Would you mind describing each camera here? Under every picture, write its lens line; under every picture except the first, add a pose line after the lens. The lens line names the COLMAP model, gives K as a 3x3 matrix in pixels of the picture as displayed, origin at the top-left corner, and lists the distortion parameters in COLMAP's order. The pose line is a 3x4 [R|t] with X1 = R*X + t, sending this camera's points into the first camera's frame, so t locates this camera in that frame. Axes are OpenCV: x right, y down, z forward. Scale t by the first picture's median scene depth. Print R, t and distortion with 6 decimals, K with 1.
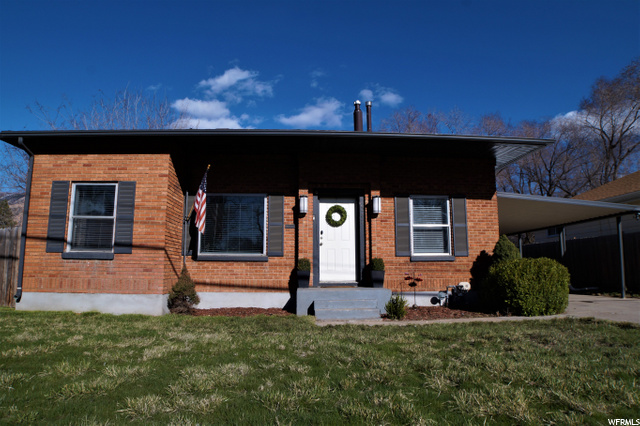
lens RADIAL K [[400.1, 0, 330.8], [0, 400.1, 215.4], [0, 0, 1]] dist [-0.080044, 0.003956]
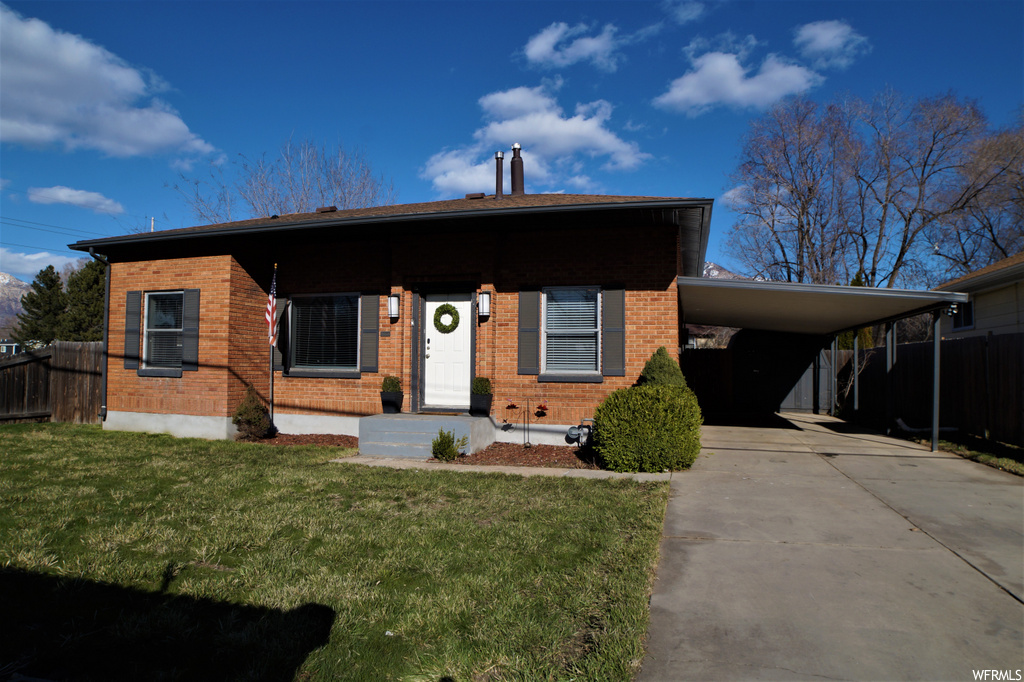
lens RADIAL K [[640.1, 0, 515.7], [0, 640.1, 342.9], [0, 0, 1]] dist [-0.080044, 0.003956]
pose [[0.939282, -0.000395, -0.343146, 0.568817], [0.035769, 0.994664, 0.096764, -0.067401], [0.341277, -0.103163, 0.934284, -0.071788]]
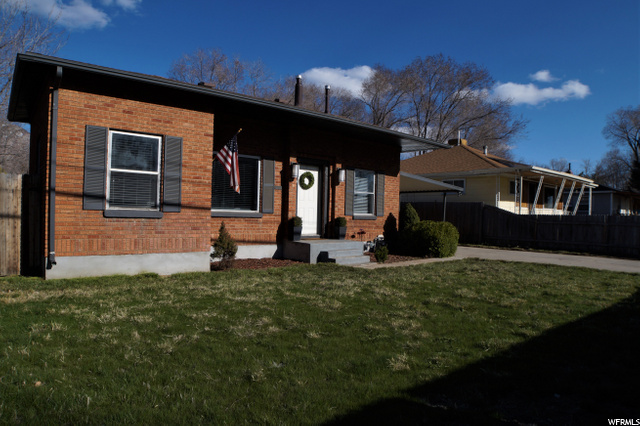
lens RADIAL K [[400.1, 0, 322.1], [0, 400.1, 212.7], [0, 0, 1]] dist [-0.080044, 0.003956]
pose [[0.807884, 0.025147, 0.588804, -0.691399], [-0.111934, 0.987451, 0.111409, -0.045322], [-0.578614, -0.155912, 0.800561, -0.005909]]
